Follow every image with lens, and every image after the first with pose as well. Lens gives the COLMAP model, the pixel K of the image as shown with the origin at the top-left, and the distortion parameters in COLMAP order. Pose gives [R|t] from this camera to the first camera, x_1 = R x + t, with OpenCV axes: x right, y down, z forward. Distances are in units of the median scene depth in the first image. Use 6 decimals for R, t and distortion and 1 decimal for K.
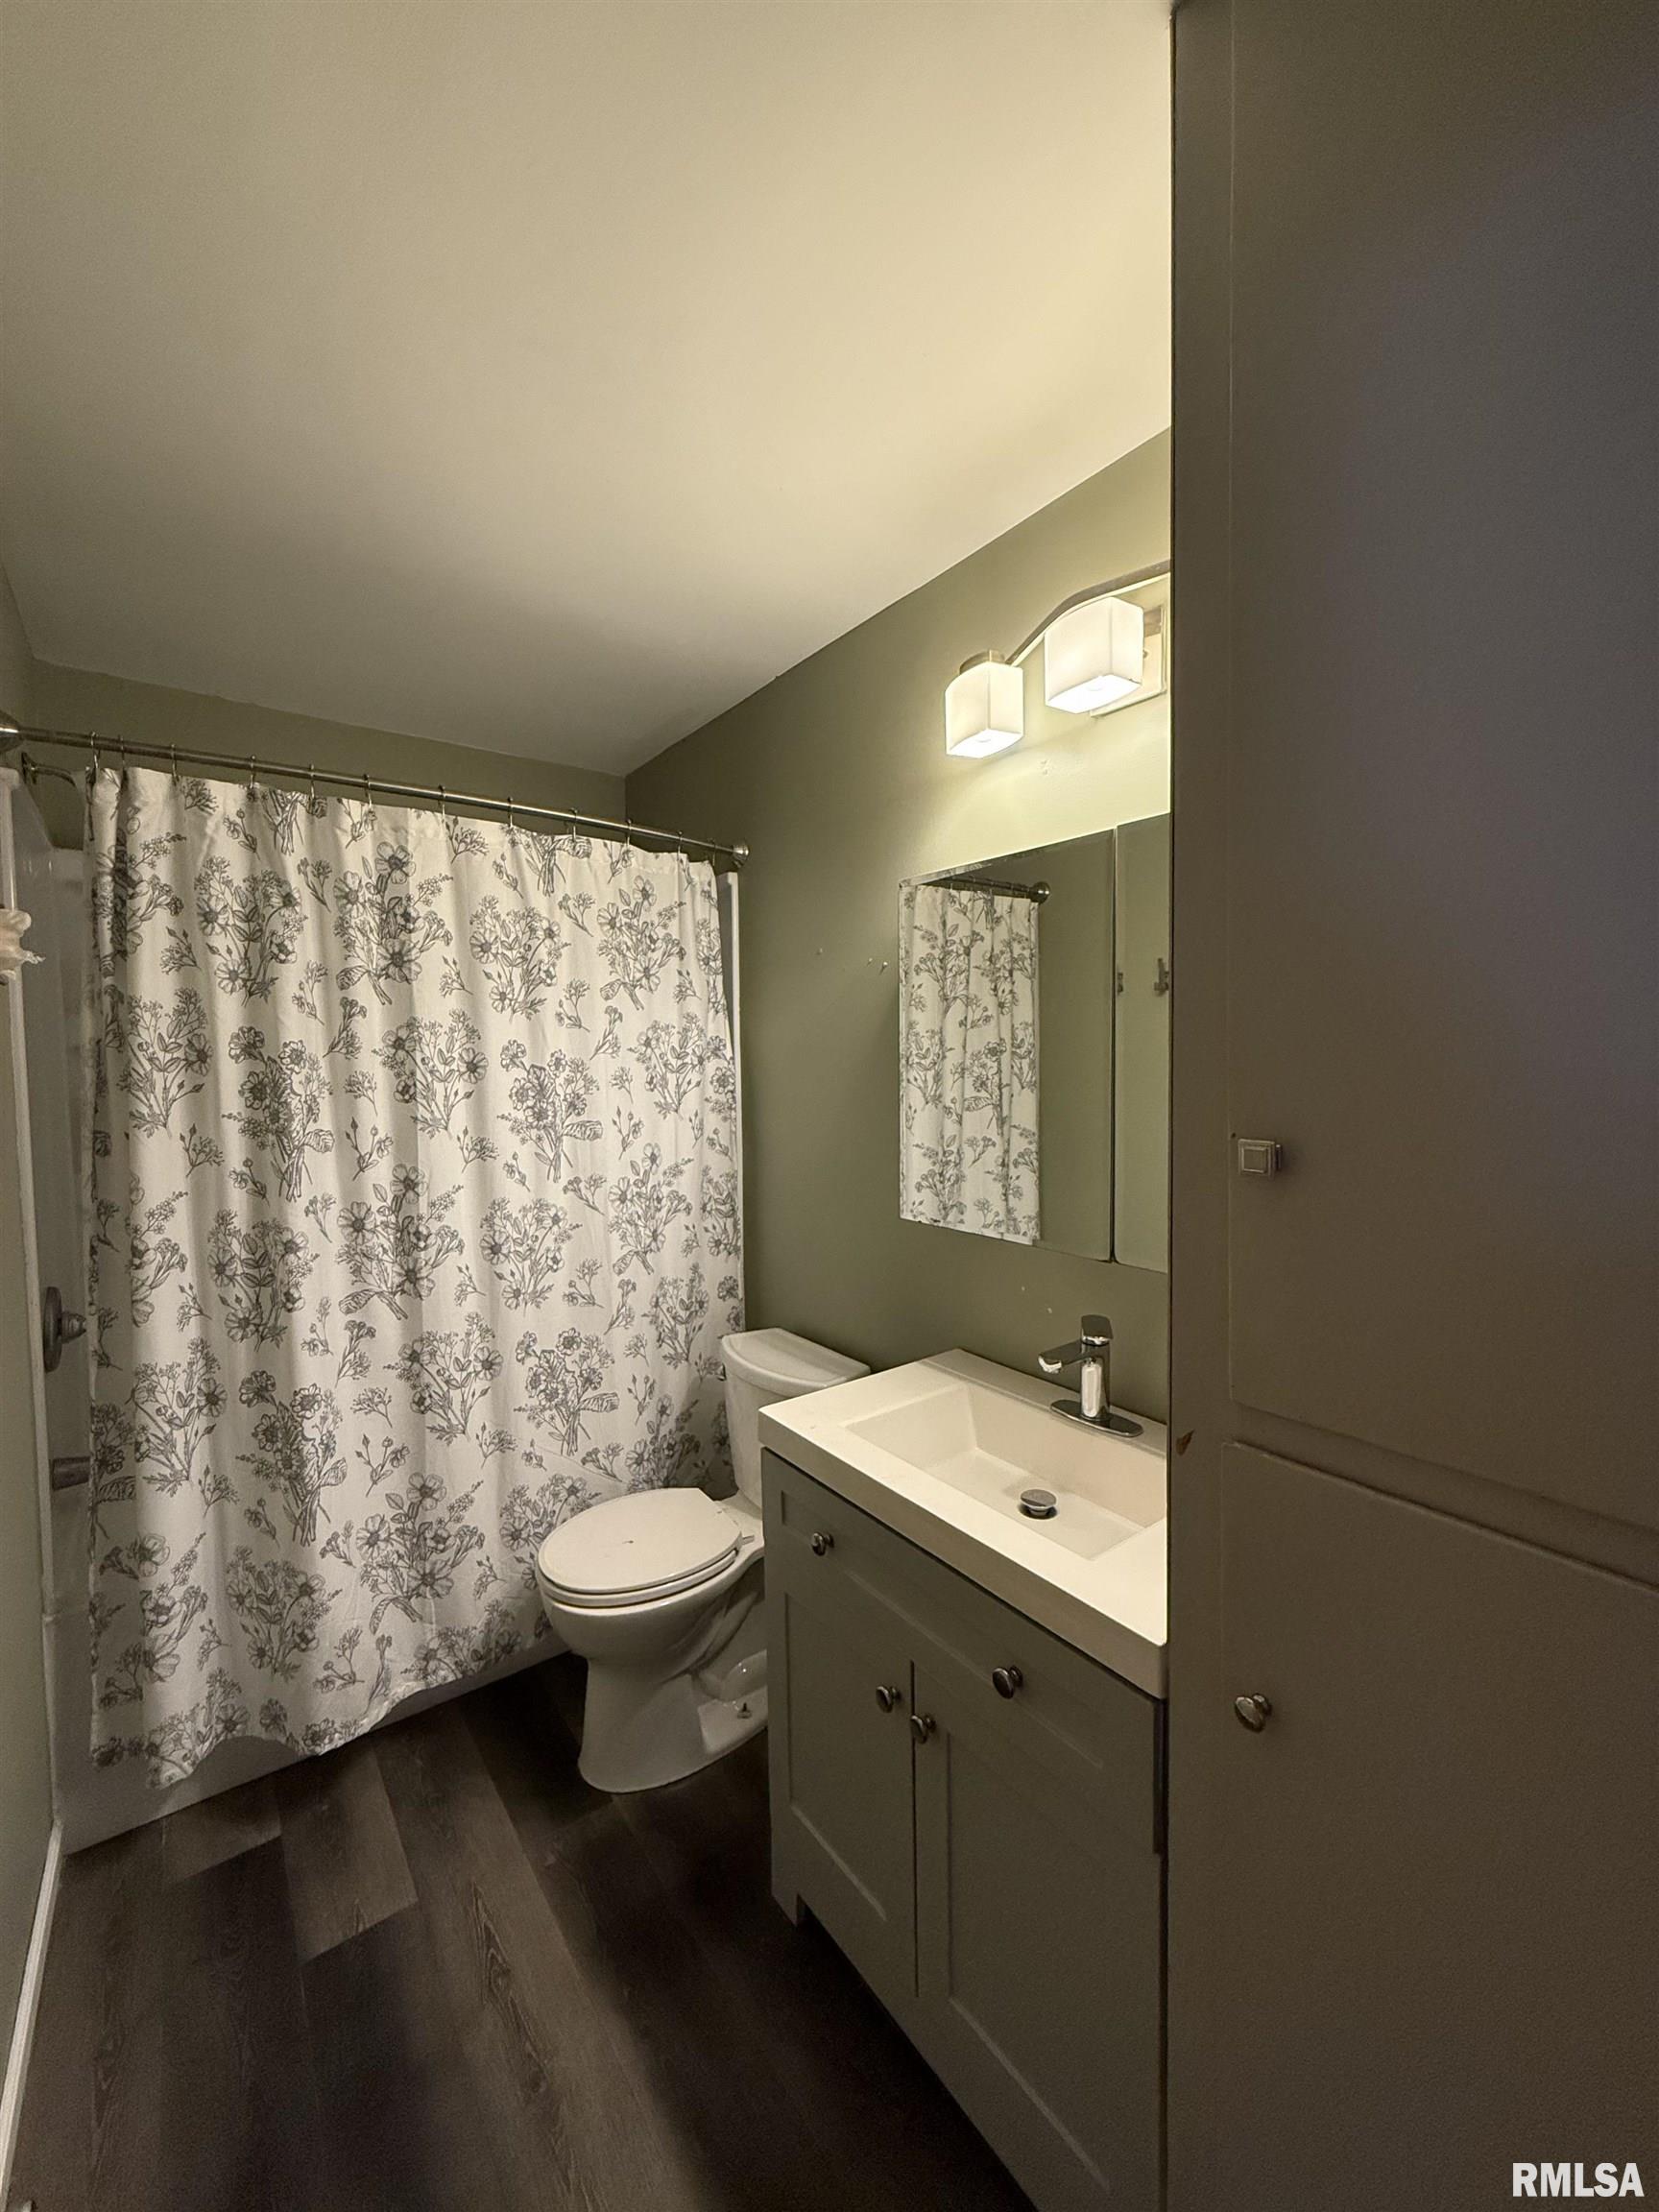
lens RADIAL K [[877.8, 0, 829.5], [0, 877.8, 1106.0], [0, 0, 1]] dist [0.001231, -0.000324]
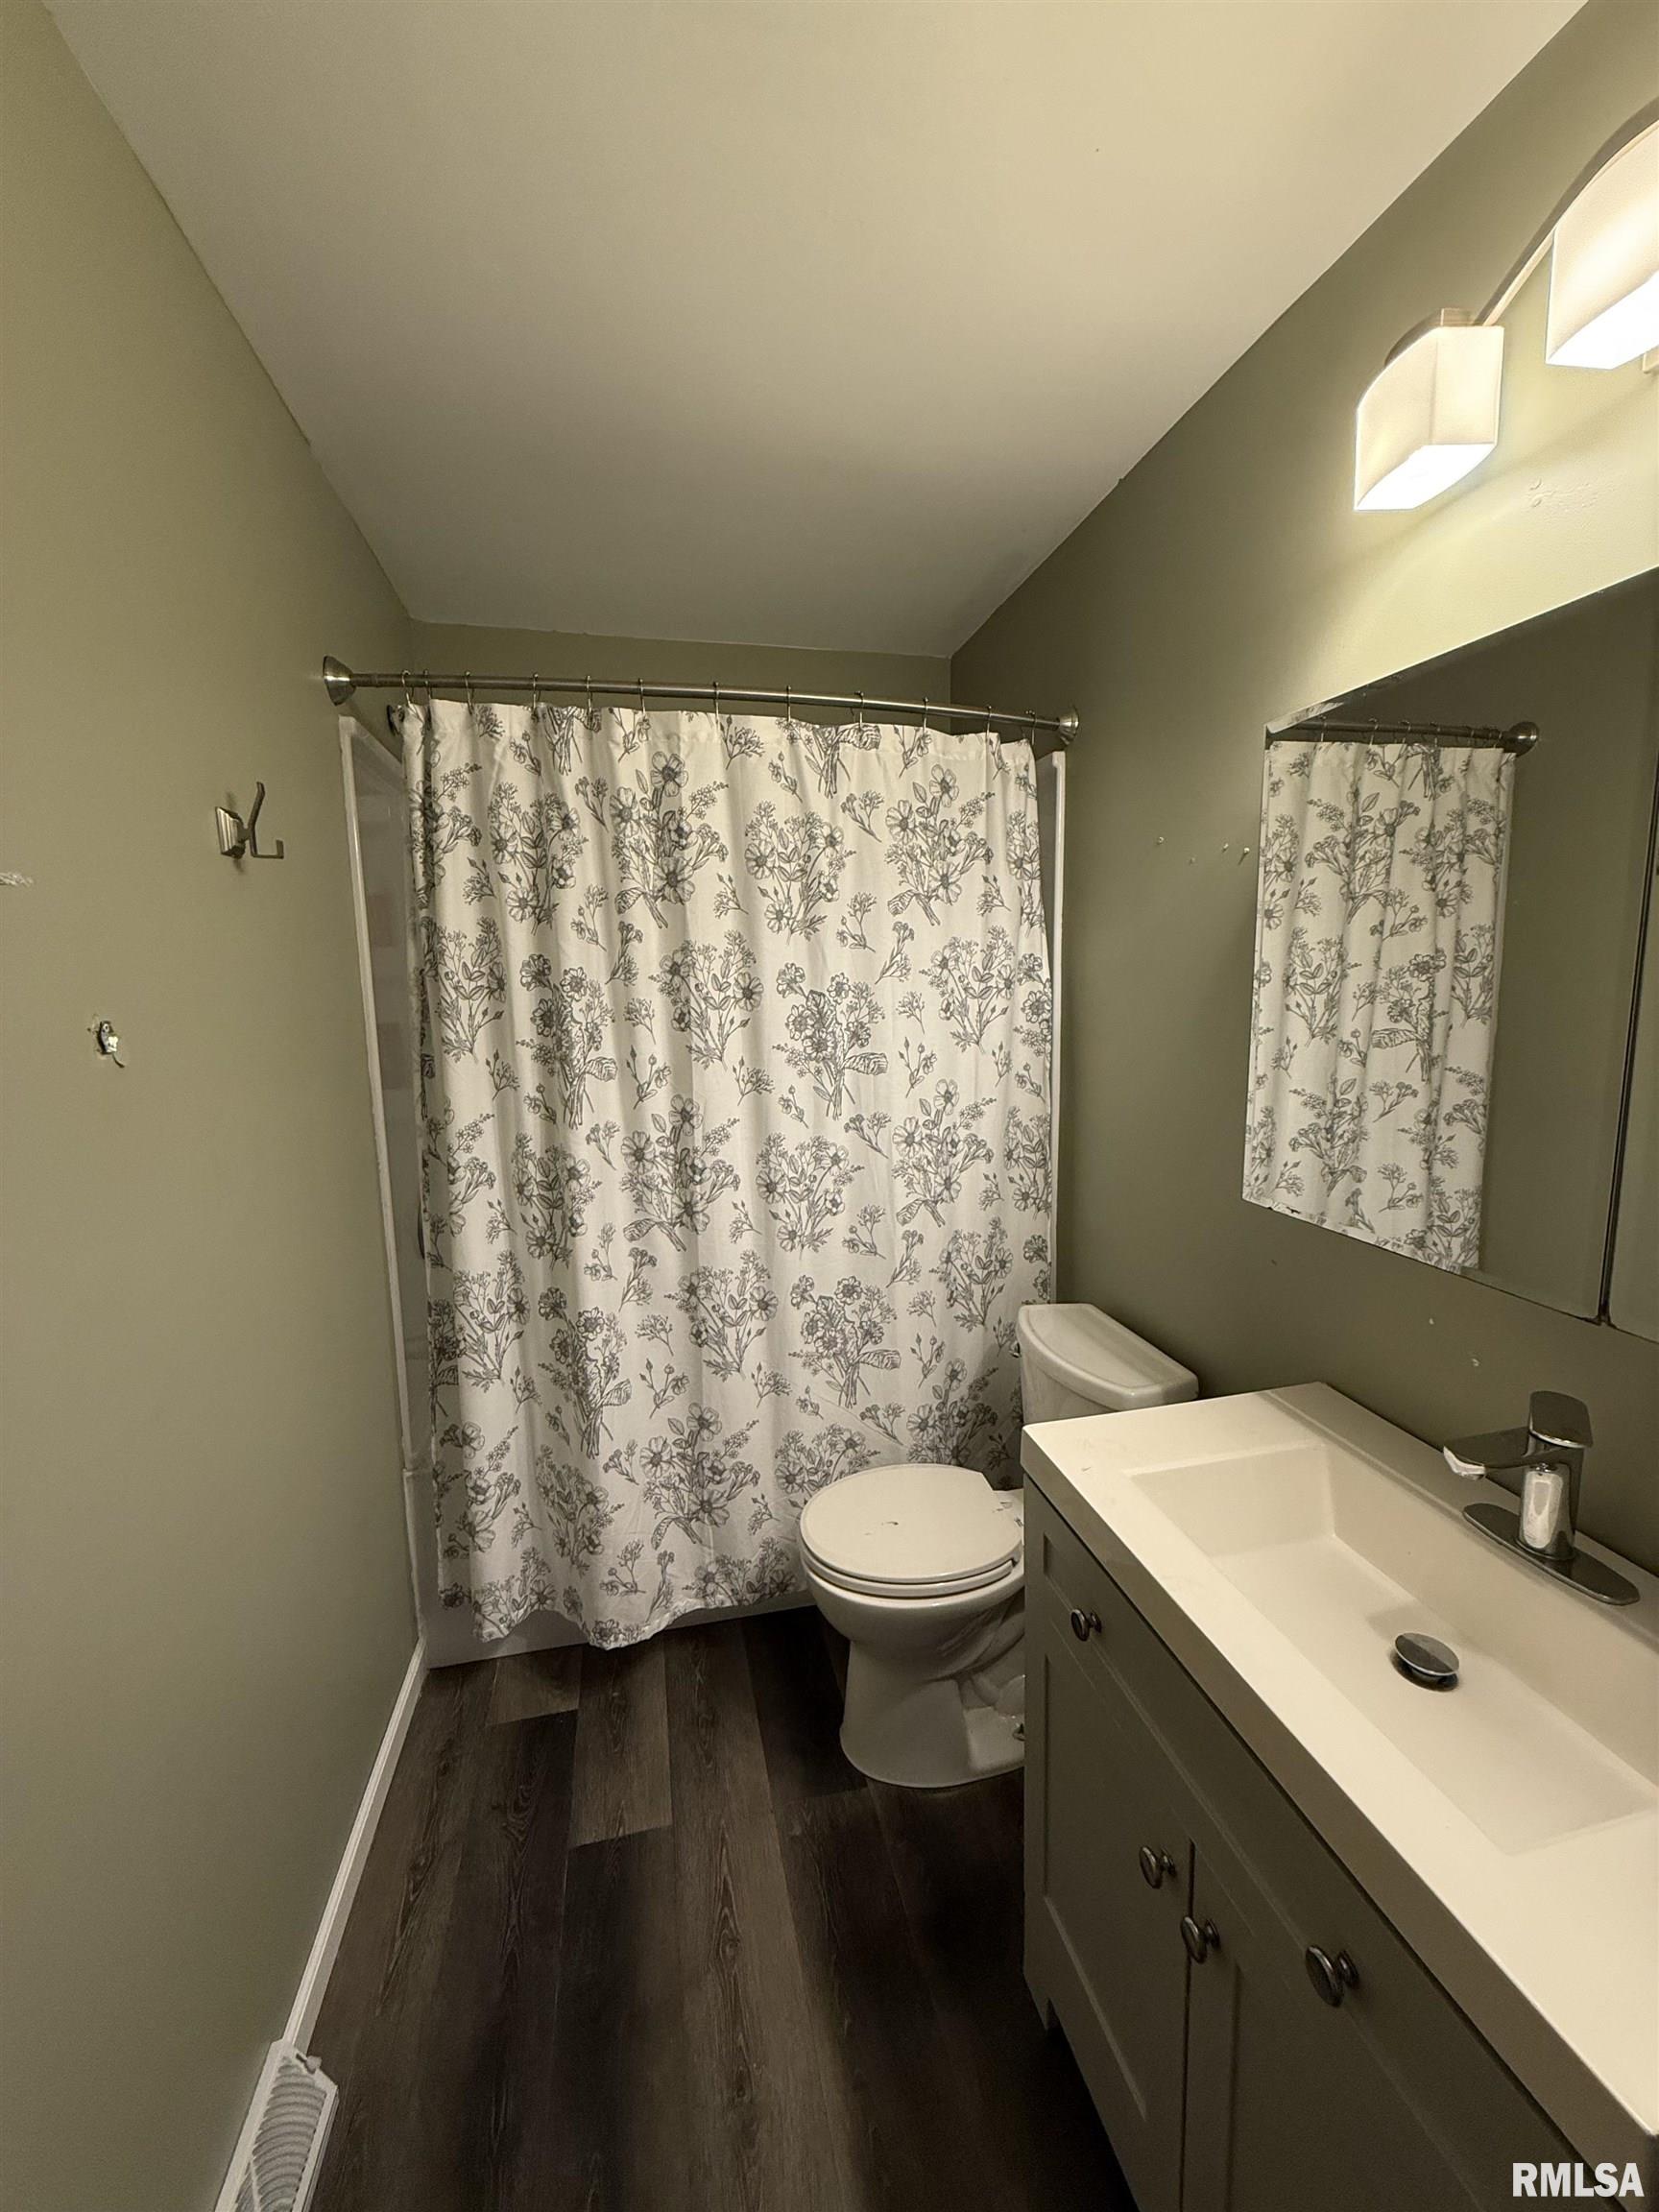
lens RADIAL K [[877.8, 0, 829.5], [0, 877.8, 1106.0], [0, 0, 1]] dist [0.001231, -0.000324]
pose [[0.913329, 0.049509, -0.404201, 0.055930], [-0.012795, 0.995581, 0.093032, -0.013498], [0.407021, -0.079797, 0.909927, 0.186221]]
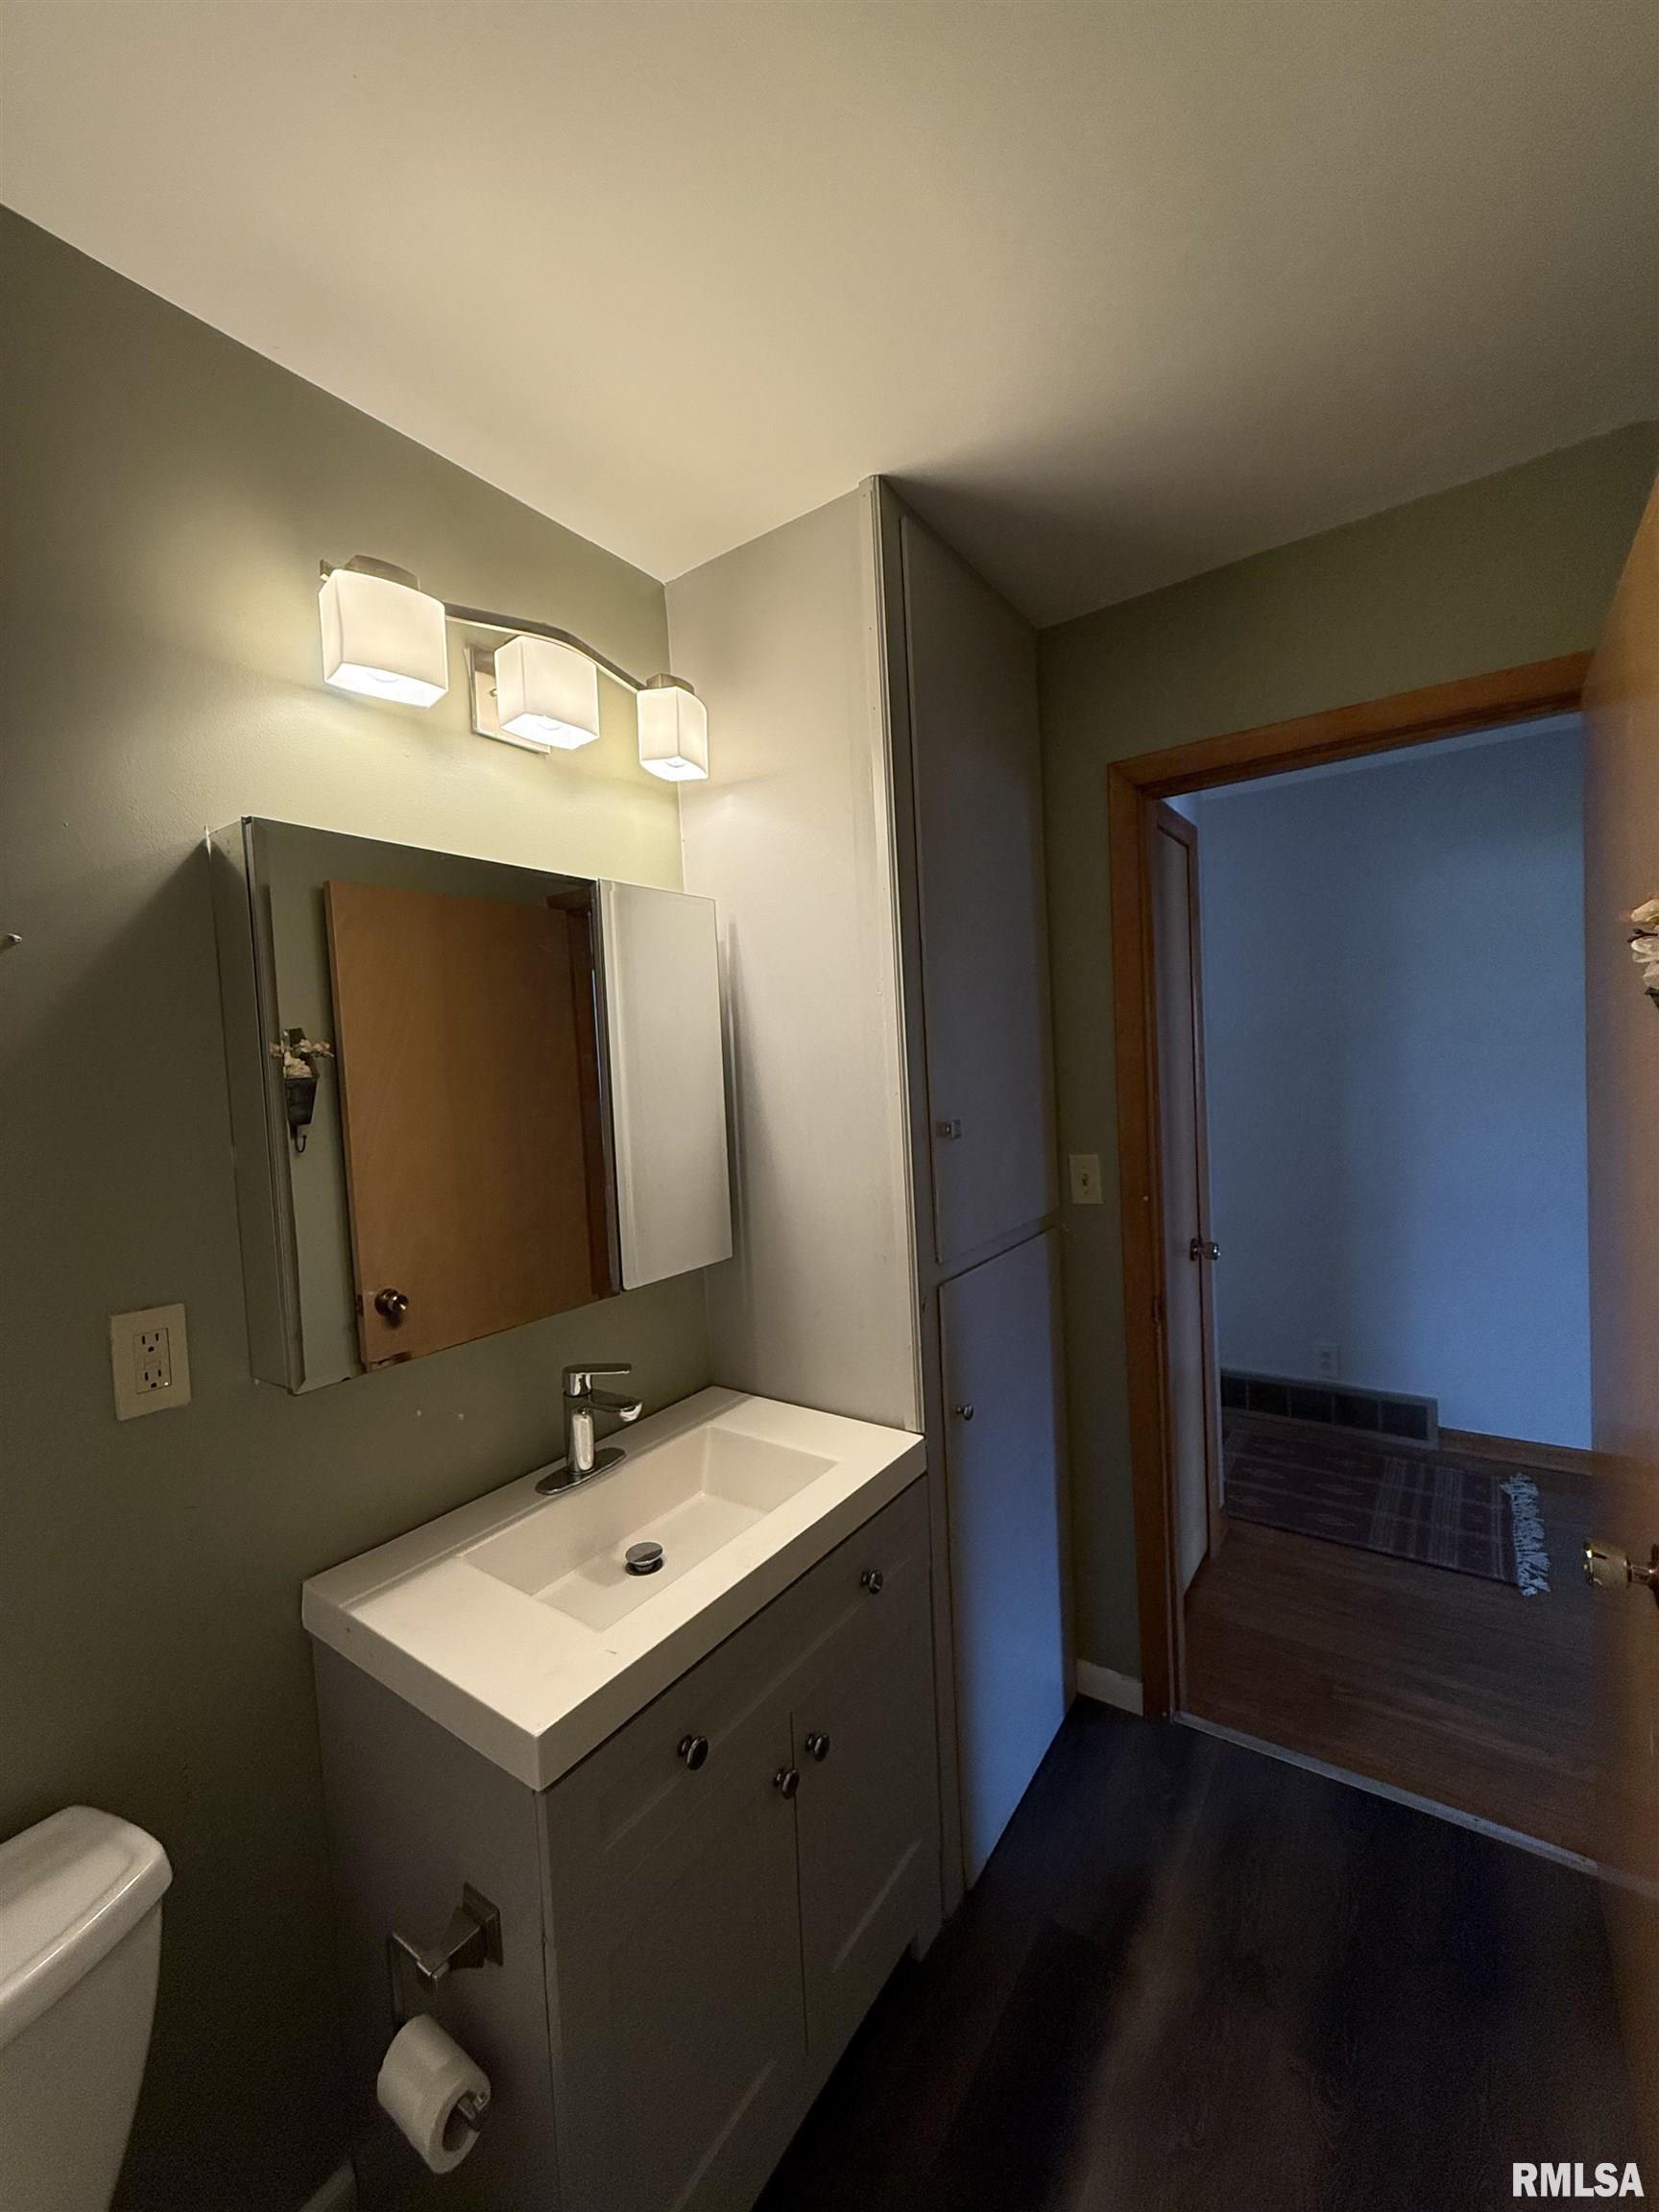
lens RADIAL K [[877.8, 0, 829.5], [0, 877.8, 1106.0], [0, 0, 1]] dist [0.001231, -0.000324]
pose [[-0.311326, -0.013816, 0.950203, -0.566473], [0.101172, 0.993730, 0.047597, -0.052607], [-0.944902, 0.110952, -0.307976, 0.796541]]
